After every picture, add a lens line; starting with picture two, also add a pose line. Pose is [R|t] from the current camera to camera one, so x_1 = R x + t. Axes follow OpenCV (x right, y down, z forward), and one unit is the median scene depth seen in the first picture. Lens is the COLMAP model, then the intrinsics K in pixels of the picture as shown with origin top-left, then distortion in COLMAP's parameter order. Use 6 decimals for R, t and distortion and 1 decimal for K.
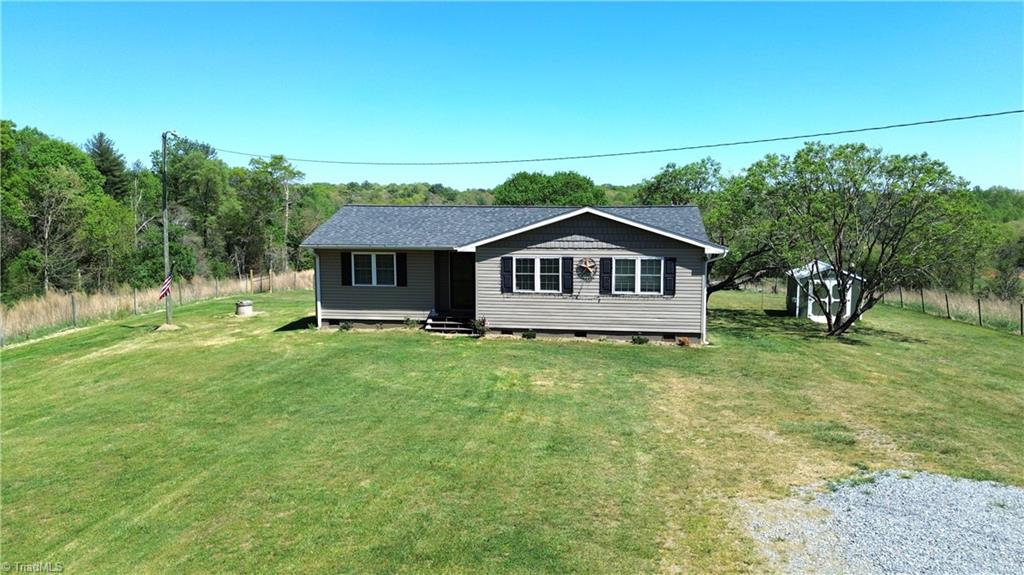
lens RADIAL K [[717.1, 0, 514.0], [0, 717.1, 282.1], [0, 0, 1]] dist [0.026221, -0.011770]
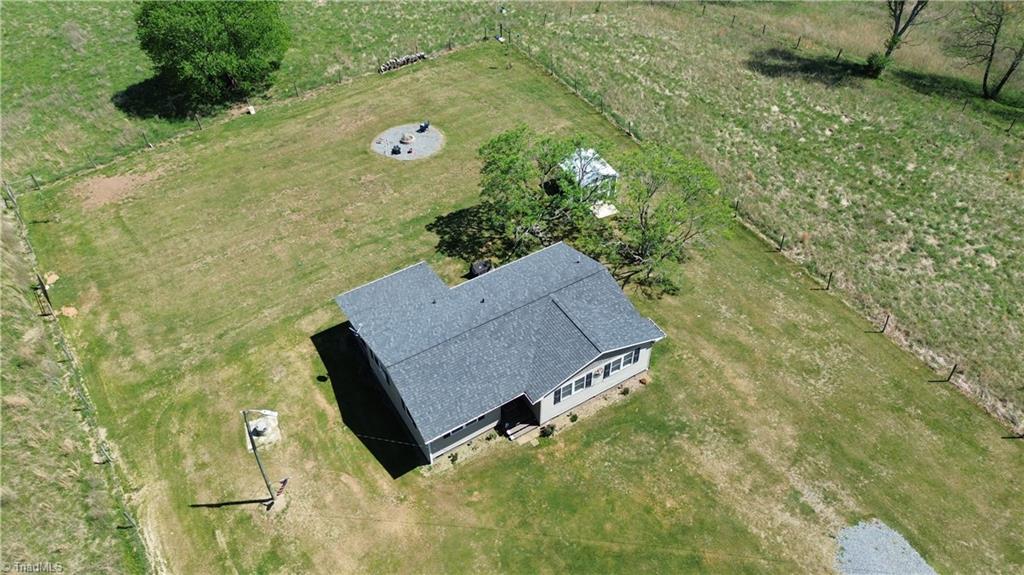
lens RADIAL K [[717.1, 0, 510.0], [0, 717.1, 288.3], [0, 0, 1]] dist [0.026221, -0.011770]
pose [[0.767839, -0.454028, 0.451975, -0.709058], [0.065234, 0.757246, 0.649863, -1.245608], [-0.637313, -0.469507, 0.611062, 0.211795]]
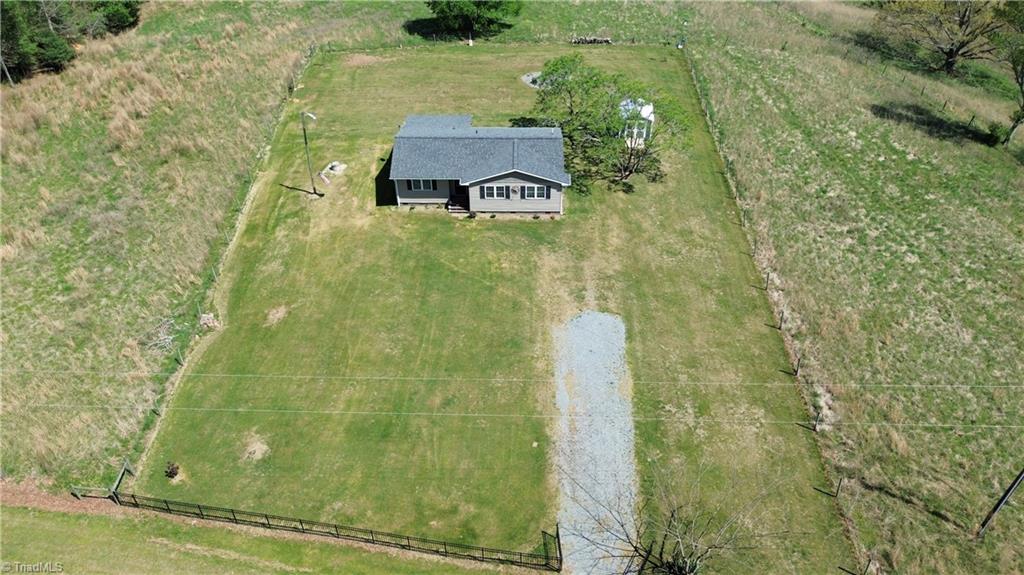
lens RADIAL K [[717.1, 0, 529.3], [0, 717.1, 275.0], [0, 0, 1]] dist [0.026221, -0.011770]
pose [[0.988651, -0.090024, 0.120272, -0.172181], [0.010344, 0.839467, 0.543312, -1.105271], [-0.149875, -0.535902, 0.830871, -1.202637]]
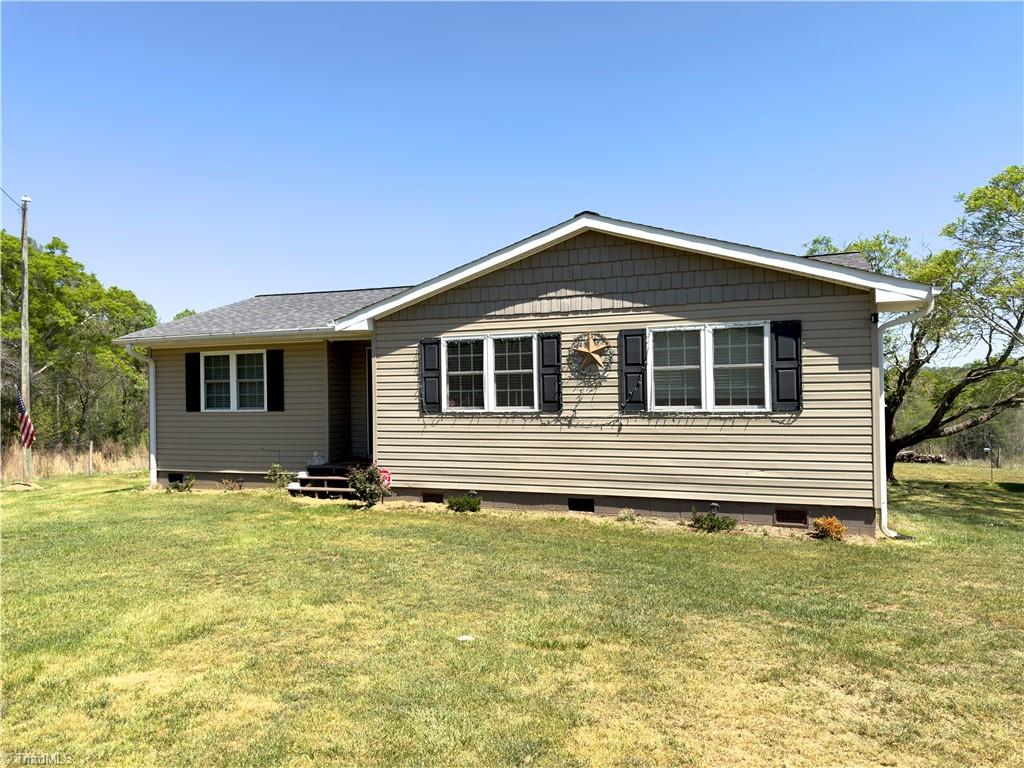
lens RADIAL K [[716.8, 0, 519.2], [0, 716.8, 384.4], [0, 0, 1]] dist [0.030003, -0.010242]
pose [[0.976269, -0.015310, -0.216020, 0.153542], [-0.008539, 0.994001, -0.109041, 0.047394], [0.216394, 0.108298, 0.970281, 0.556340]]
